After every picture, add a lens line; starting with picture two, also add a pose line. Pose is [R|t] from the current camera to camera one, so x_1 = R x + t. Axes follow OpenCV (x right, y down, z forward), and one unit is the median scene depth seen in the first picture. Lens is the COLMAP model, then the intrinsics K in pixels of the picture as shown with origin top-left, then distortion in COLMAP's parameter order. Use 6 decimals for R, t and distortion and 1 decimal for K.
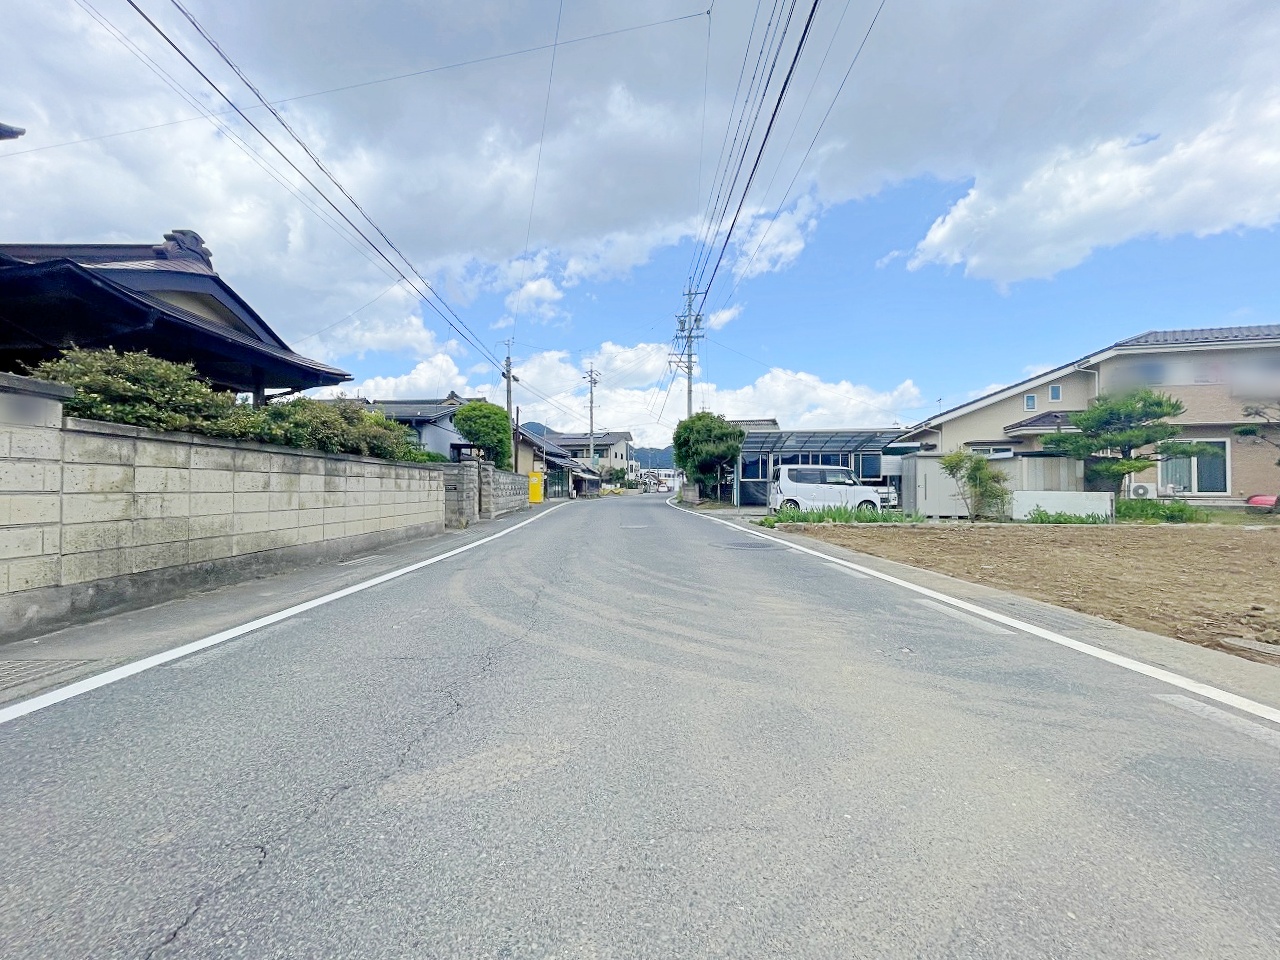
lens RADIAL K [[522.7, 0, 646.4], [0, 522.7, 490.8], [0, 0, 1]] dist [-0.000362, -0.000469]
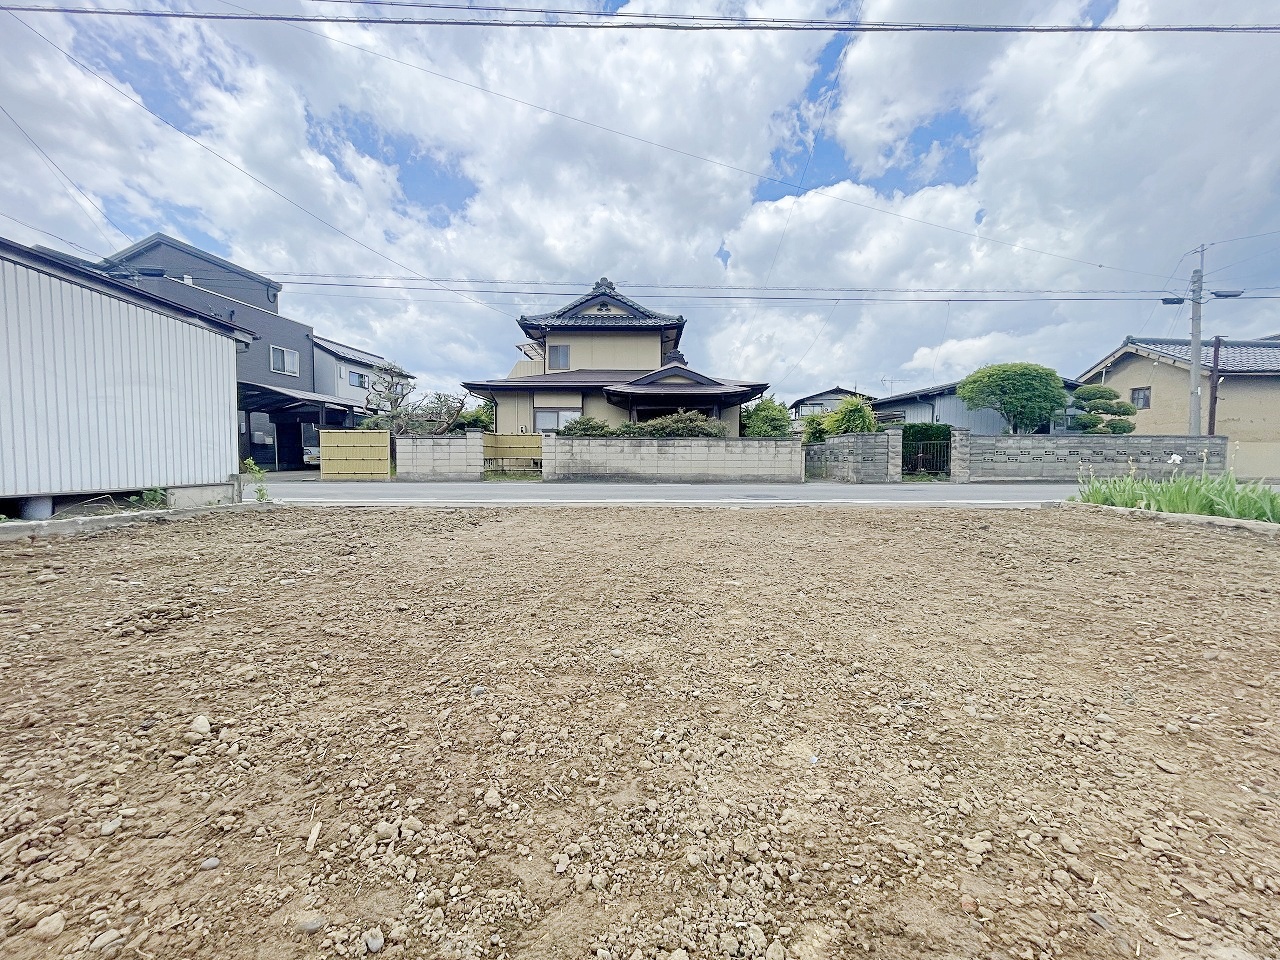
lens RADIAL K [[516.0, 0, 641.3], [0, 516.0, 480.9], [0, 0, 1]] dist [-0.000823, -0.000140]
pose [[-0.019821, 0.043862, -0.998841, 0.593871], [-0.007472, 0.999003, 0.044018, 0.008419], [0.999776, 0.008336, -0.019473, 0.324998]]
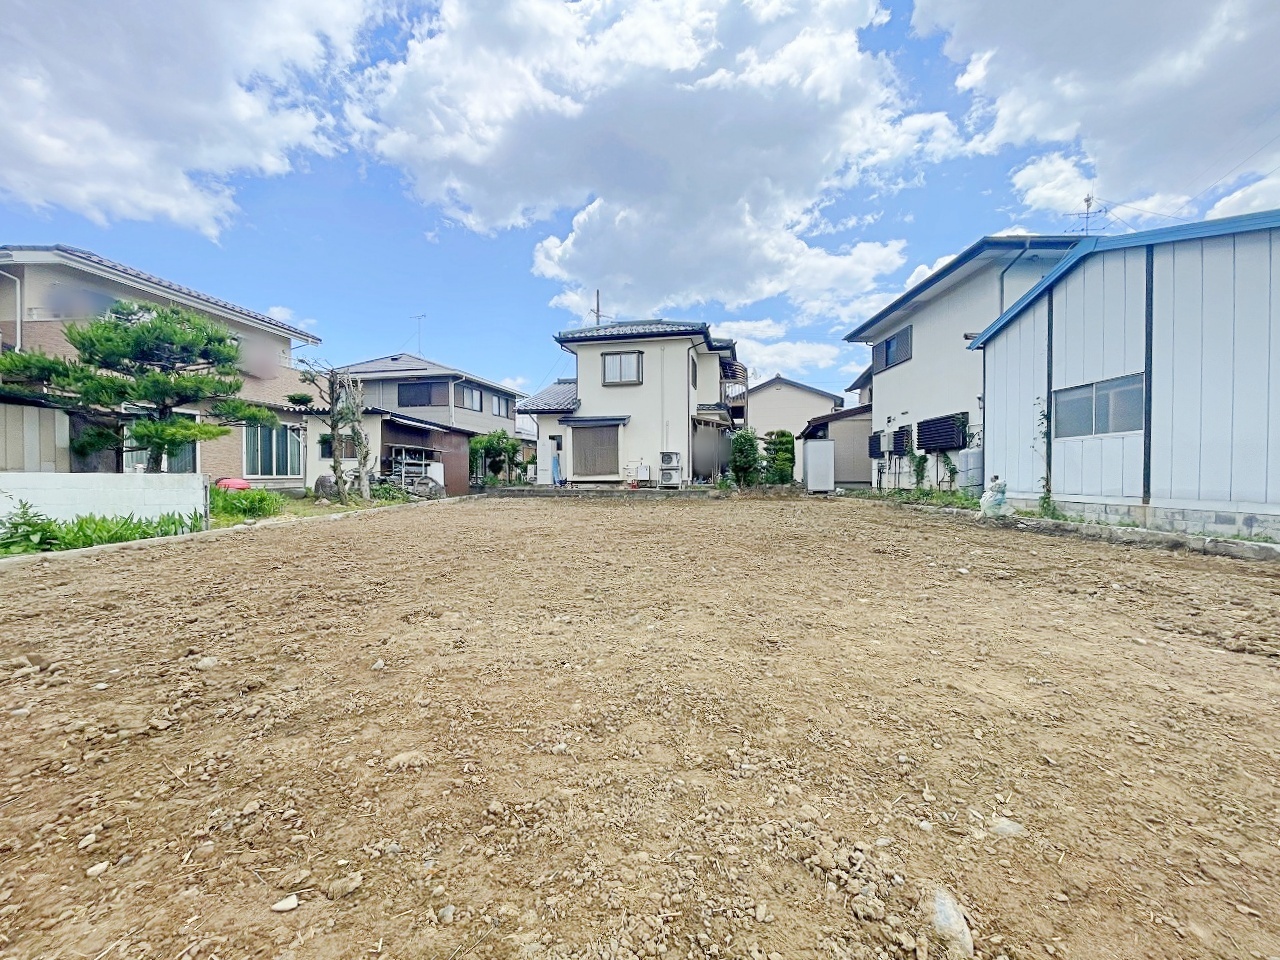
lens RADIAL K [[524.7, 0, 640.0], [0, 524.7, 480.0], [0, 0, 1]] dist [-0.002596, -0.000581]
pose [[-0.127496, -0.011542, 0.991772, 0.174511], [0.002633, 0.999925, 0.011976, 0.002792], [-0.991836, 0.004138, -0.127456, 0.388261]]
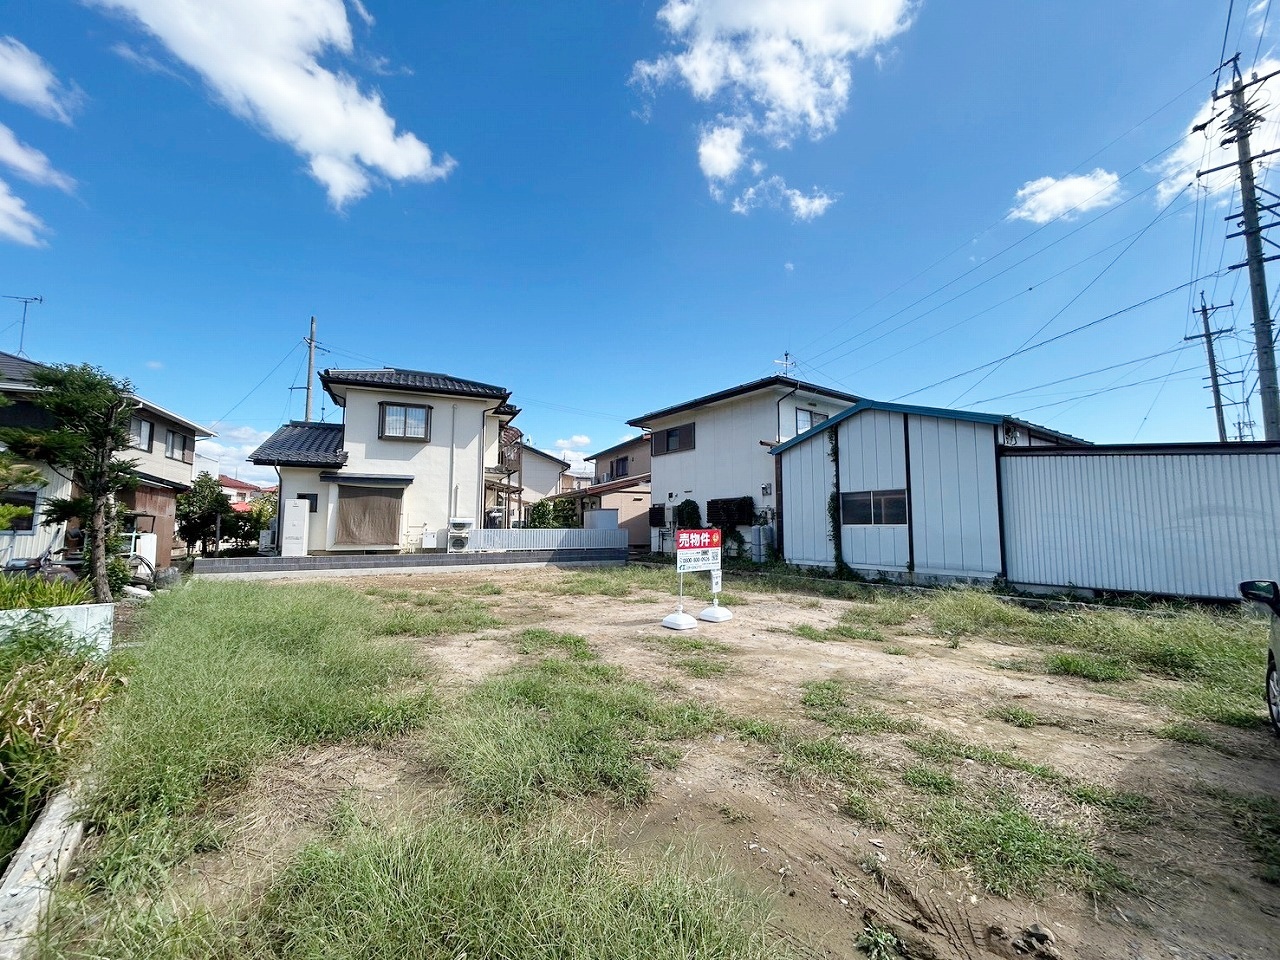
lens RADIAL K [[519.0, 0, 641.1], [0, 519.0, 480.5], [0, 0, 1]] dist [-0.000069, 0.000079]
pose [[-0.694073, 0.060210, 0.717382, 0.283629], [-0.000426, 0.996462, -0.084046, -0.028711], [-0.719904, -0.058640, -0.691592, 0.632592]]
